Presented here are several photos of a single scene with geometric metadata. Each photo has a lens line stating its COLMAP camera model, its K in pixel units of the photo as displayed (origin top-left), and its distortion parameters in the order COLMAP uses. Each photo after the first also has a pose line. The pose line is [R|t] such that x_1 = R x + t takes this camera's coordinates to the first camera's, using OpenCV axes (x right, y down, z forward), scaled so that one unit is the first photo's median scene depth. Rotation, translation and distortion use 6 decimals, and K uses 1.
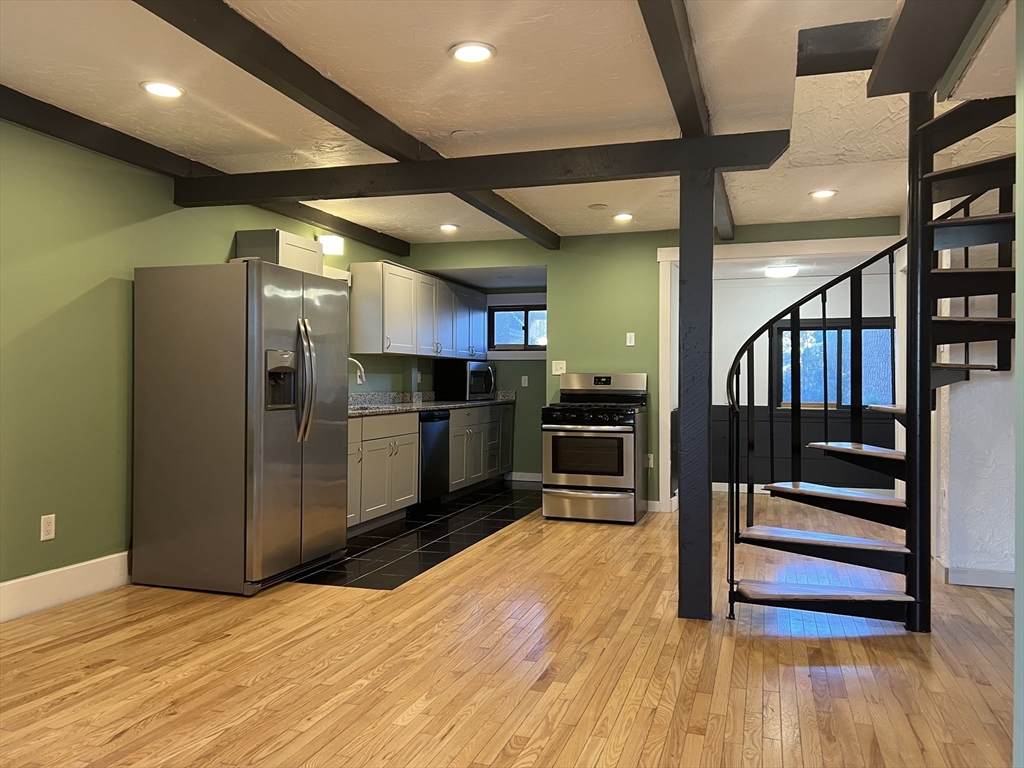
lens RADIAL K [[786.6, 0, 512.0], [0, 786.6, 384.0], [0, 0, 1]] dist [0.002856, 0.002879]
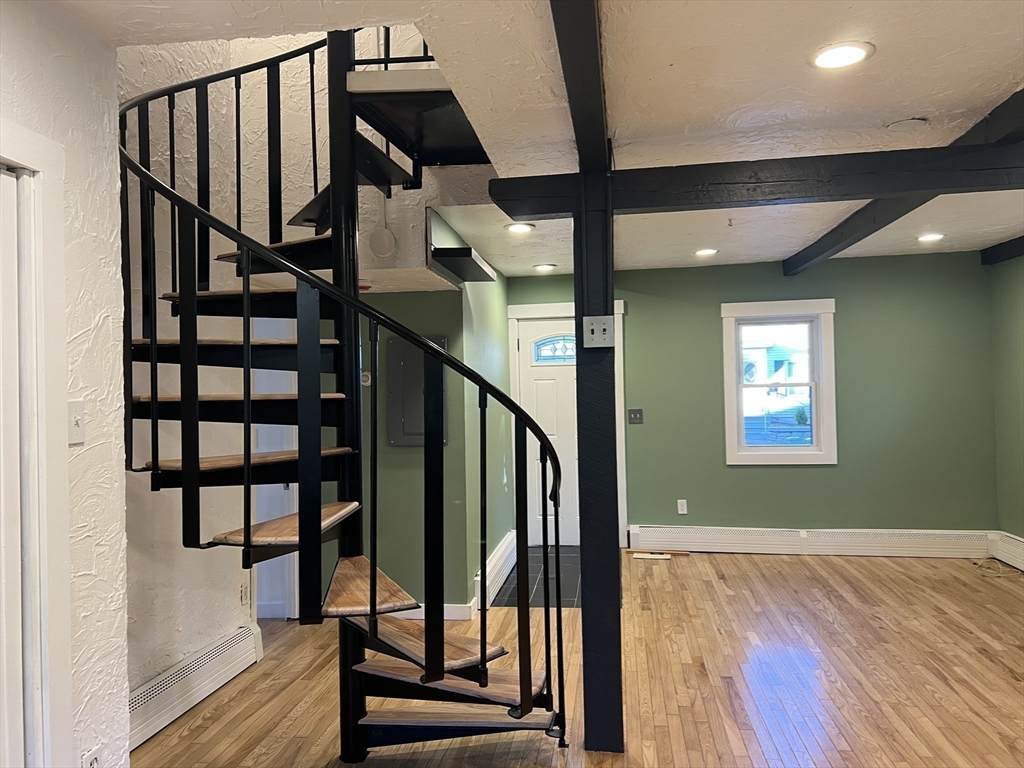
lens RADIAL K [[786.6, 0, 512.0], [0, 786.6, 384.0], [0, 0, 1]] dist [0.002856, 0.002879]
pose [[-0.983801, 0.014168, -0.178706, 0.558742], [0.015674, 0.999853, -0.007018, -0.098337], [0.178580, -0.009706, -0.983878, 2.137997]]
